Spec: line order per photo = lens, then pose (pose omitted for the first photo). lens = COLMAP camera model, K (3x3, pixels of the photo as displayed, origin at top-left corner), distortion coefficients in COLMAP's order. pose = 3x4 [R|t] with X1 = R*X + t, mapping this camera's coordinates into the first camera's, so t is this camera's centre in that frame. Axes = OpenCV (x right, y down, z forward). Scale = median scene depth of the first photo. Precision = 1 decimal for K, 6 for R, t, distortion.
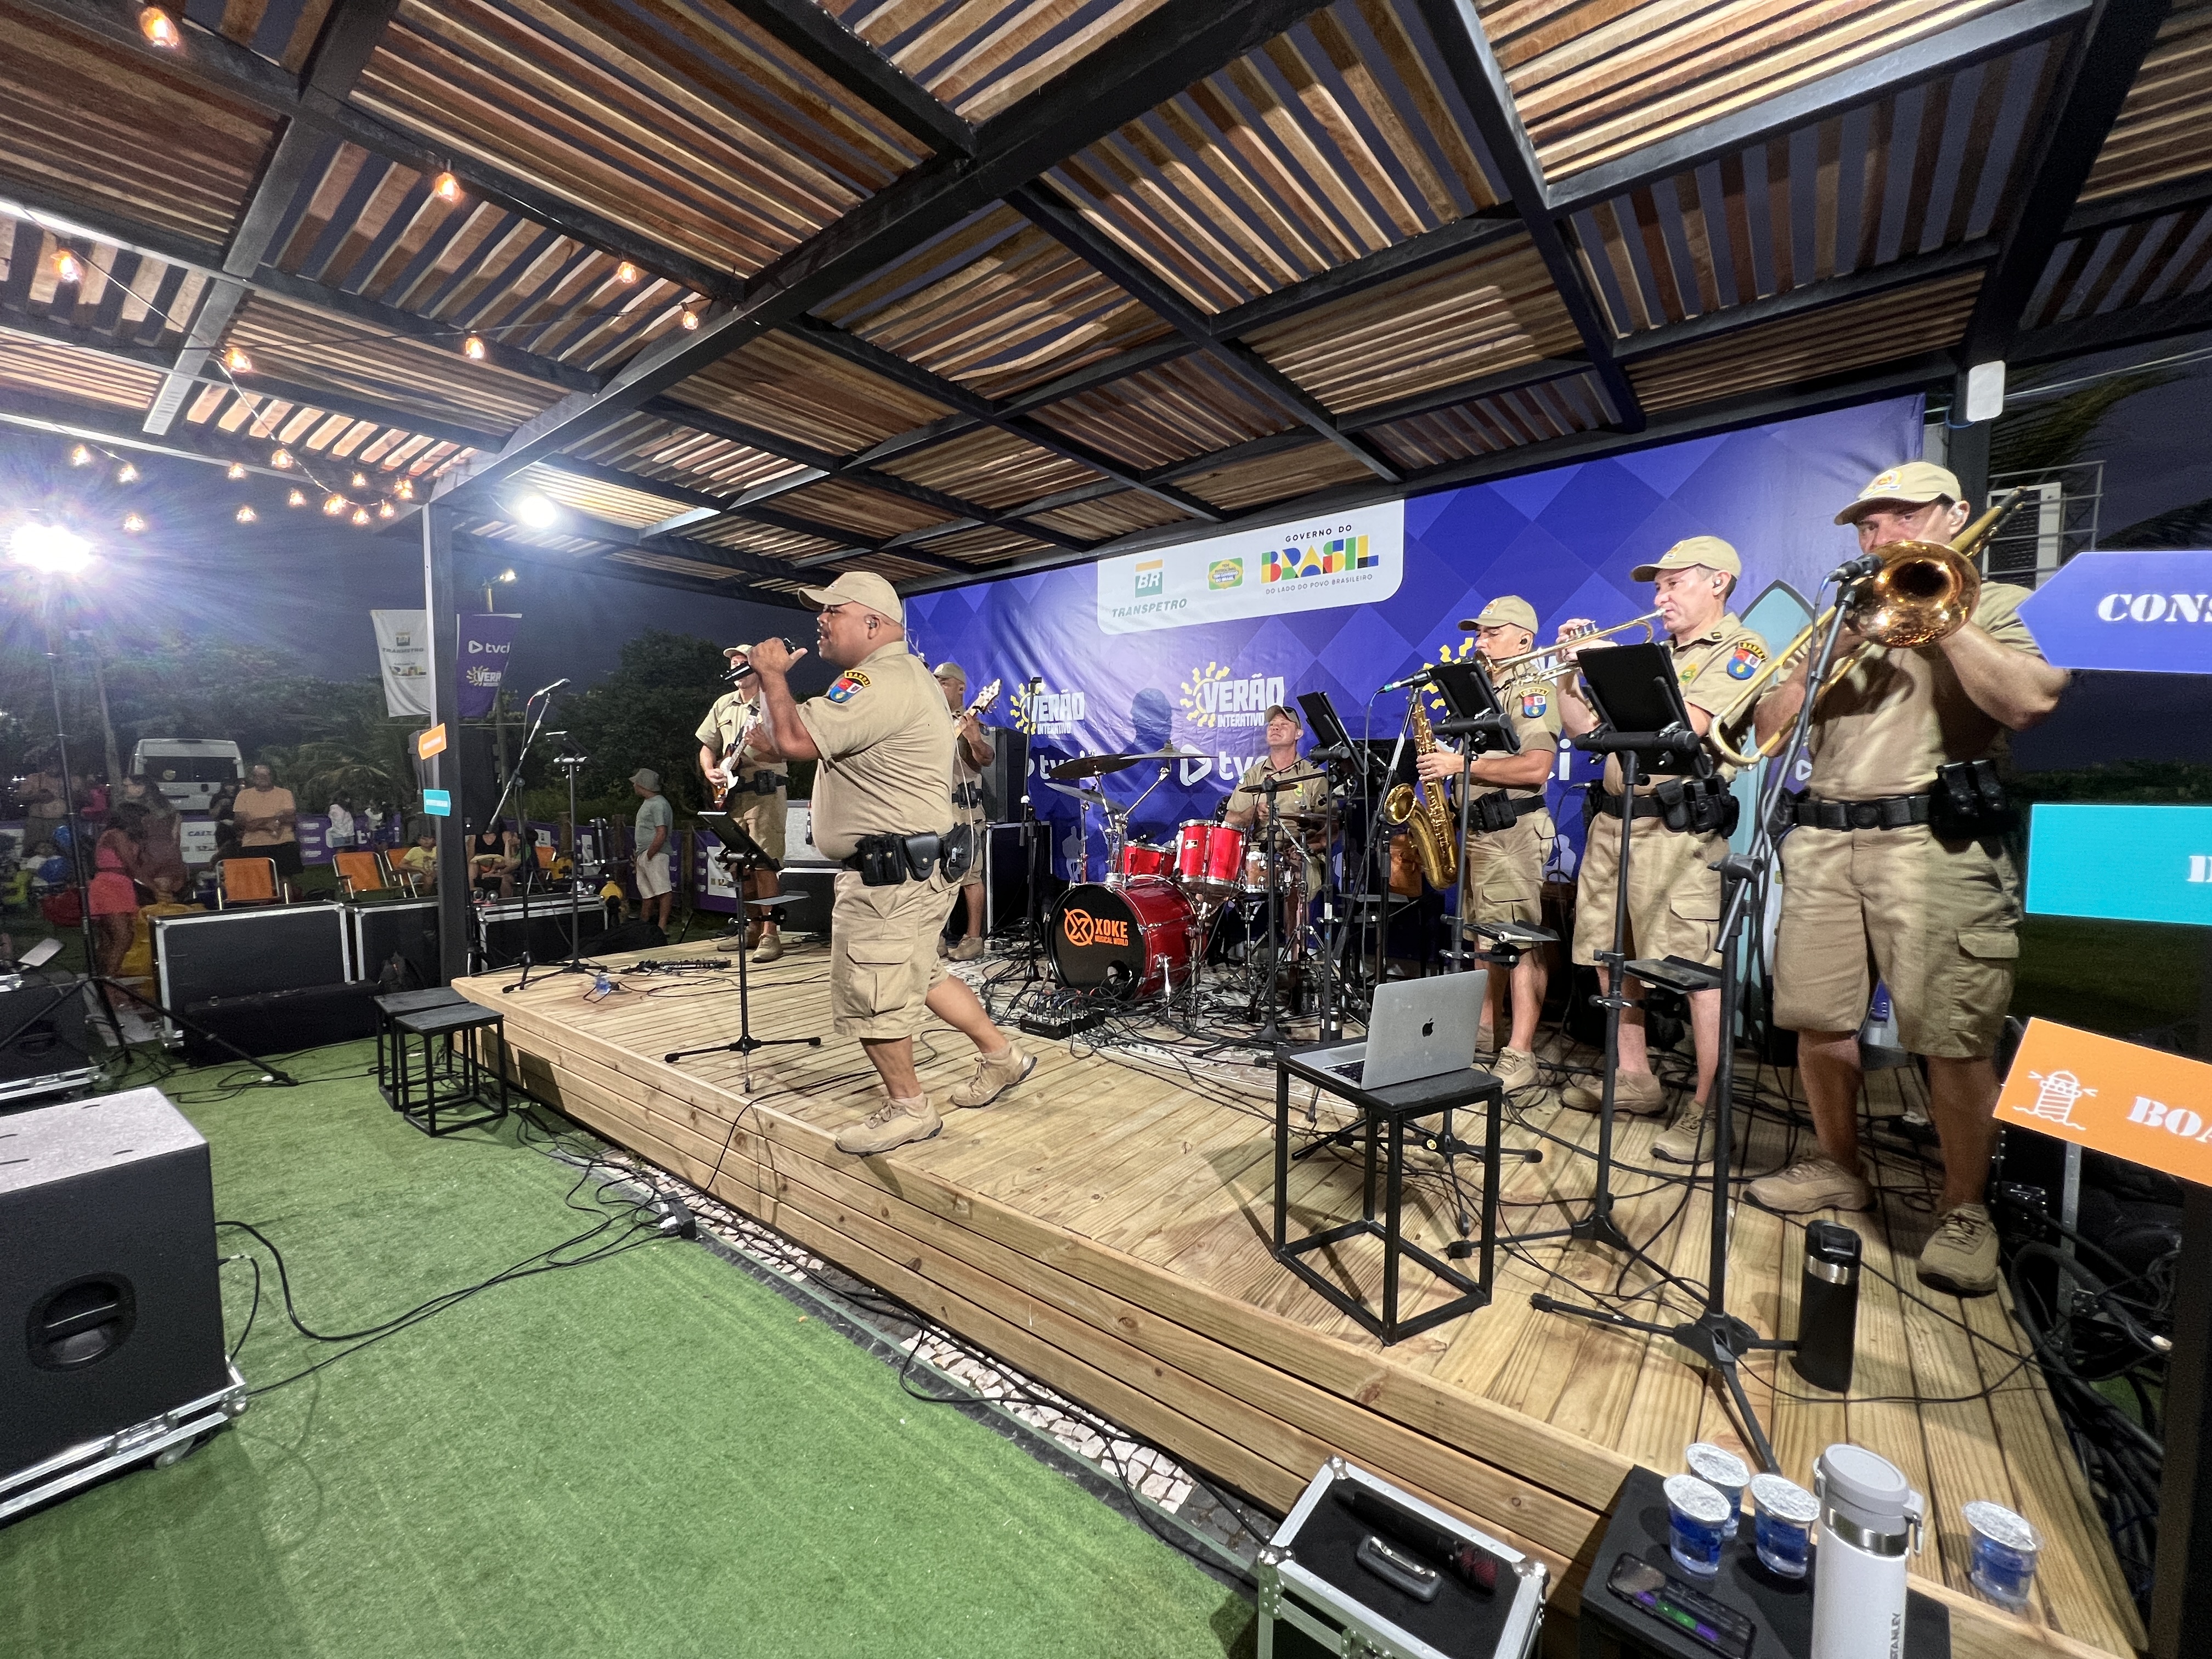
lens RADIAL K [[874.2, 0, 1106.0], [0, 874.2, 829.5], [0, 0, 1]] dist [0.023564, 0.000091]
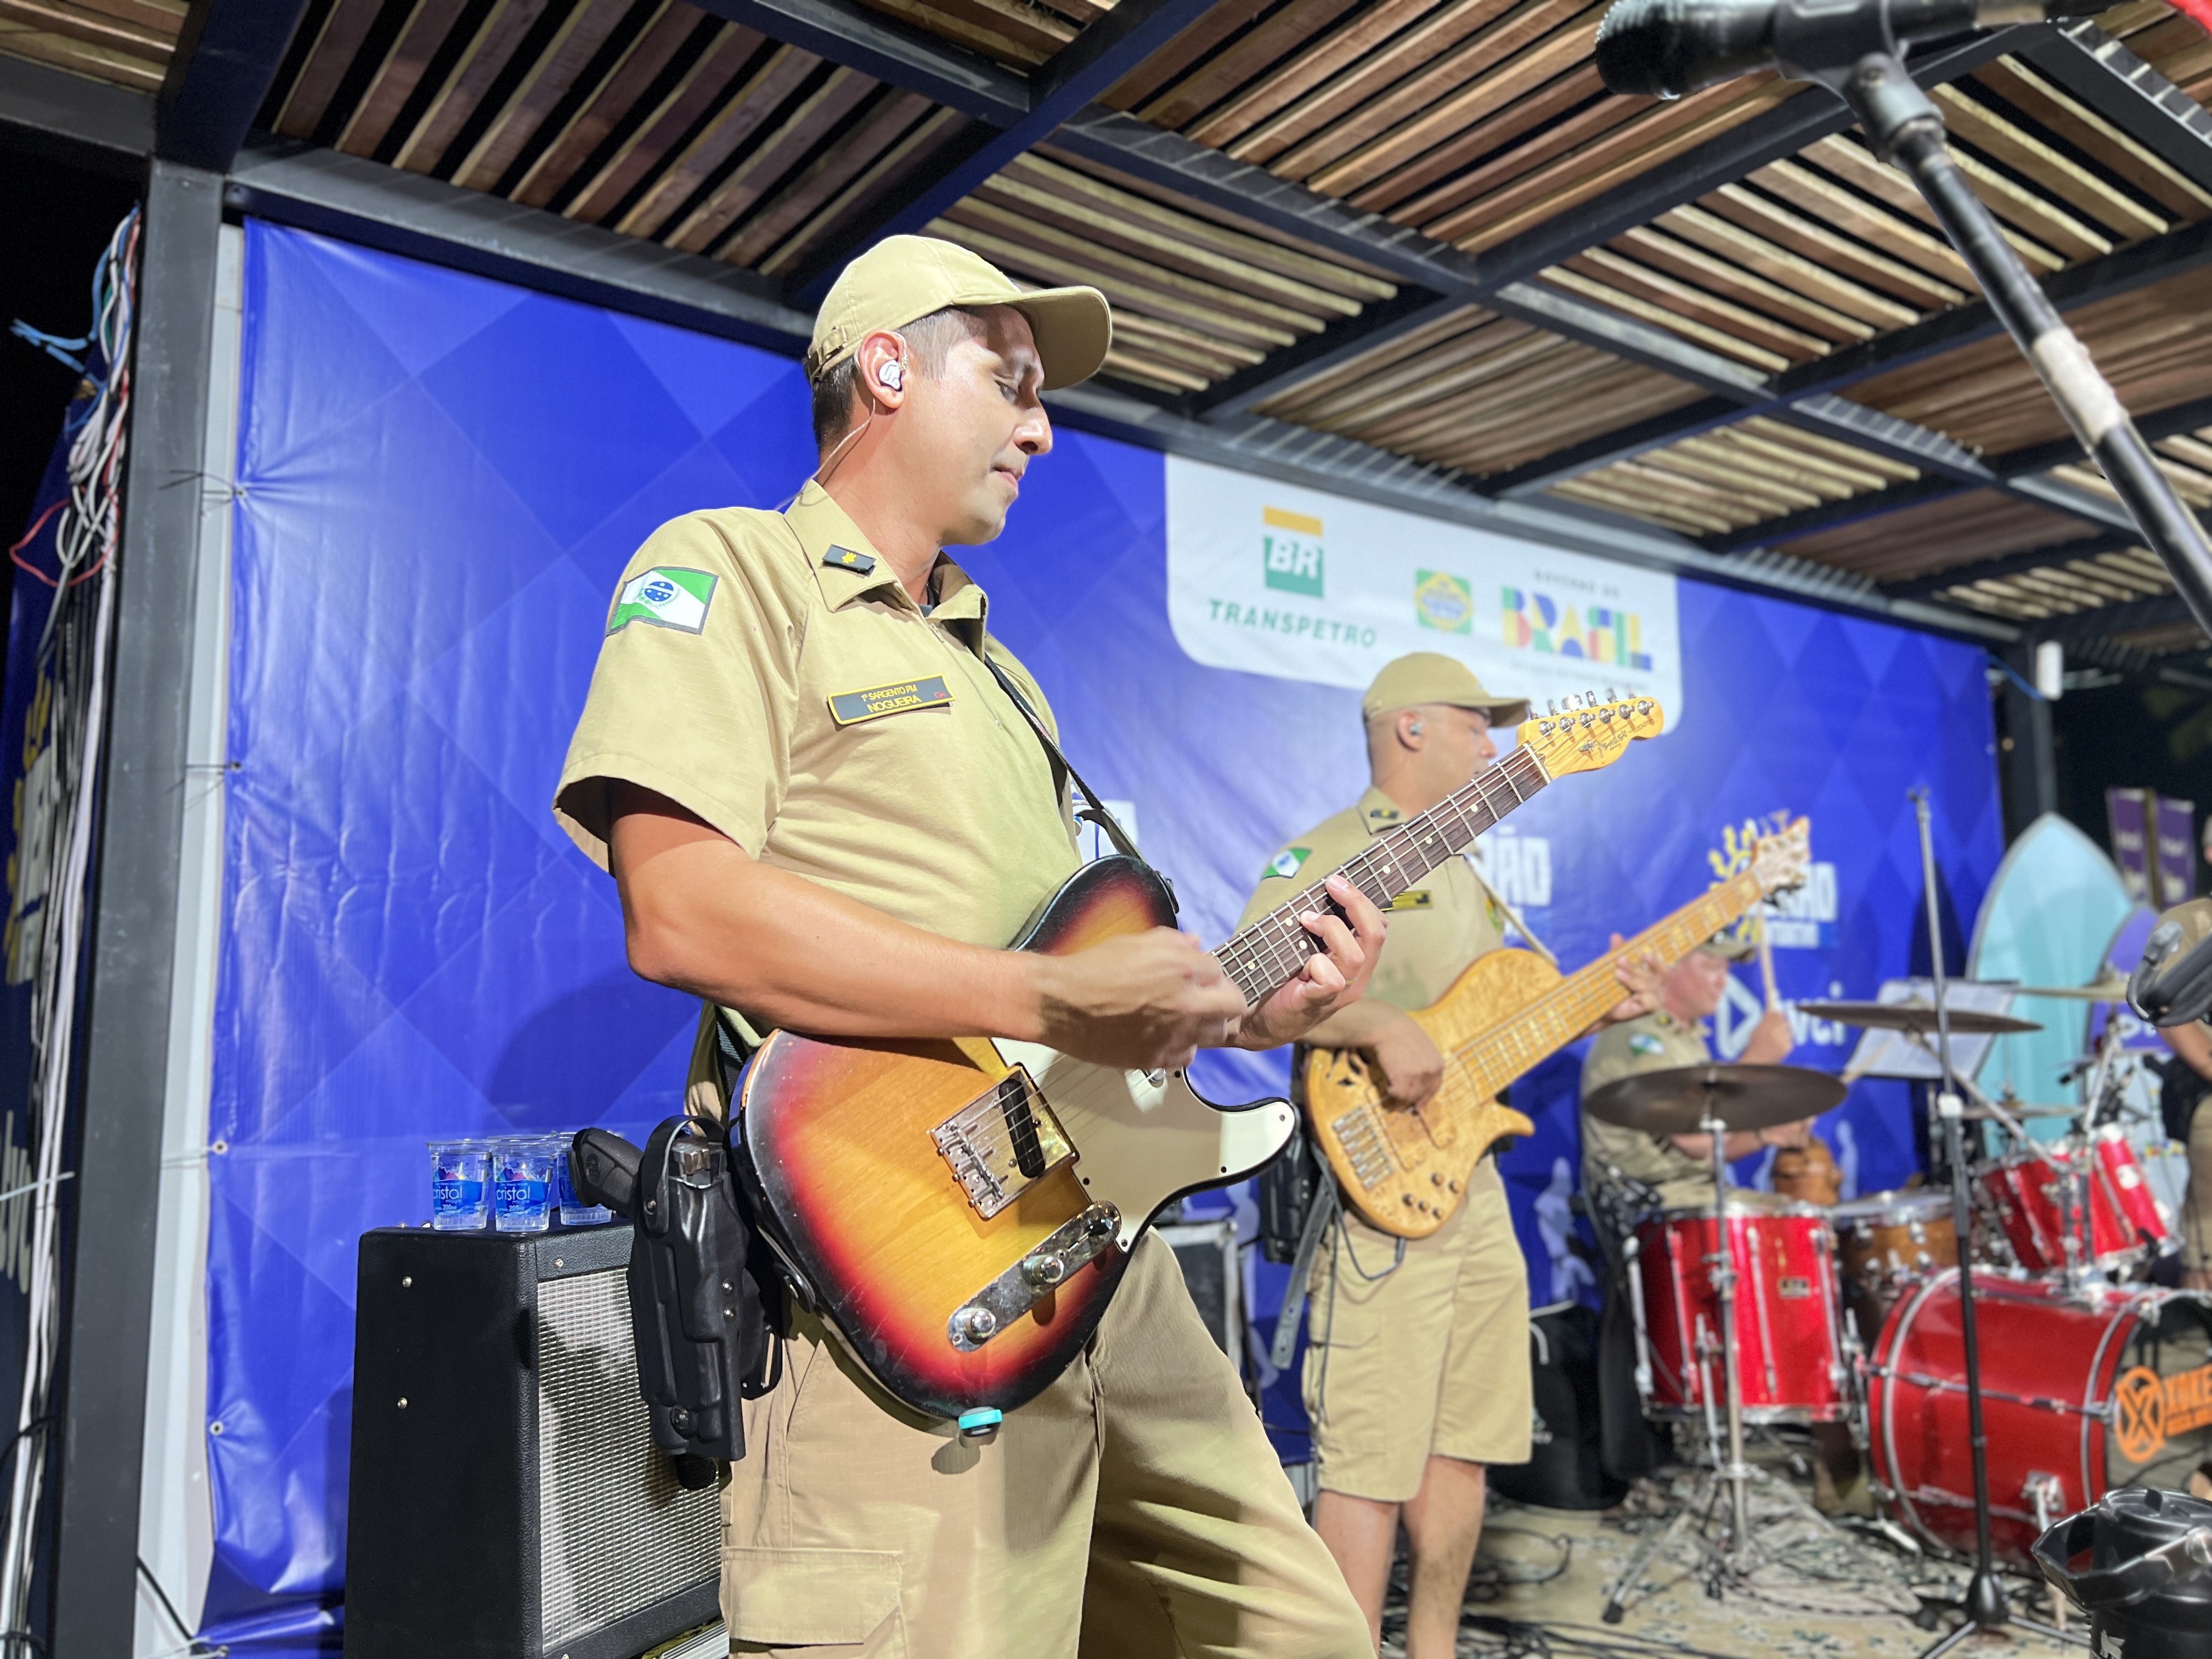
lens RADIAL K [[1682.4, 0, 1117.4], [0, 1682.4, 841.2], [0, 0, 1]] dist [0.084588, -0.066560]
pose [[0.251758, 0.105443, 0.962029, -0.823244], [0.076965, 0.988717, -0.128509, -0.074058], [-0.964725, 0.106396, 0.240803, 1.064133]]
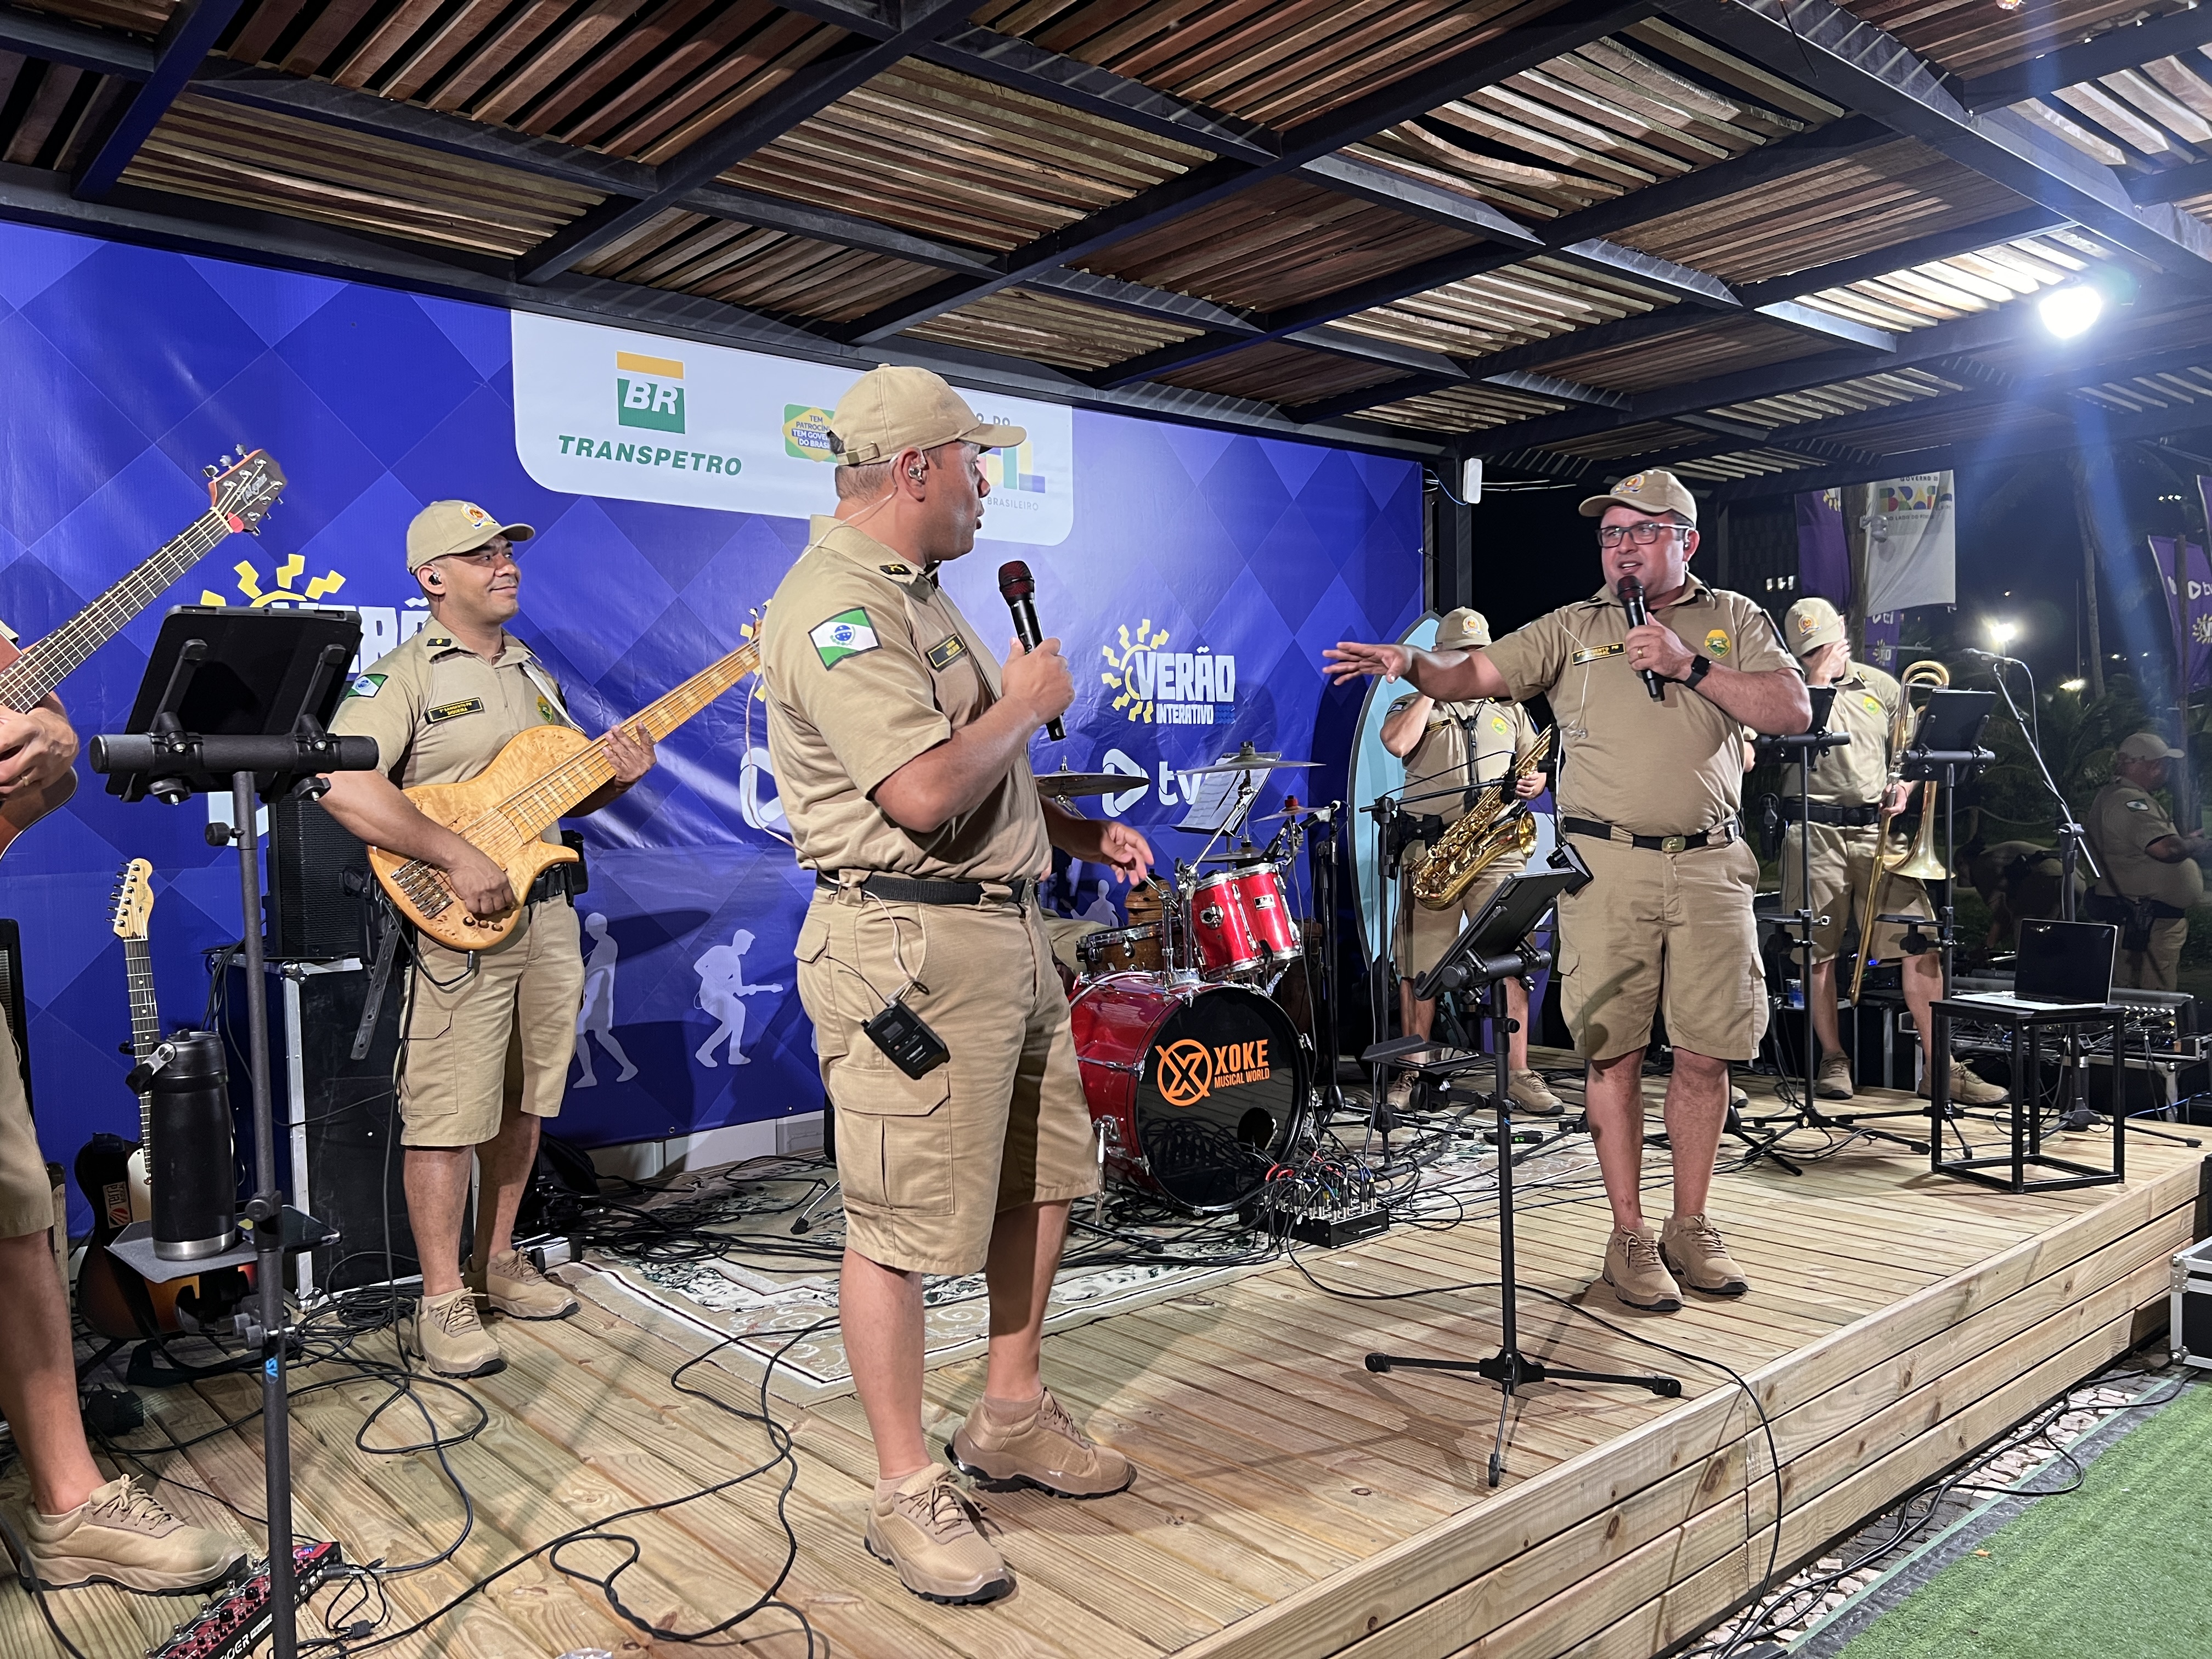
lens RADIAL K [[1685.3, 0, 1106.0], [0, 1685.3, 829.5], [0, 0, 1]] dist [0.076873, -0.059212]
pose [[0.186016, -0.022800, 0.982282, -0.942570], [0.087947, 0.996104, 0.006466, -0.046282], [-0.978603, 0.085186, 0.187297, 0.719681]]
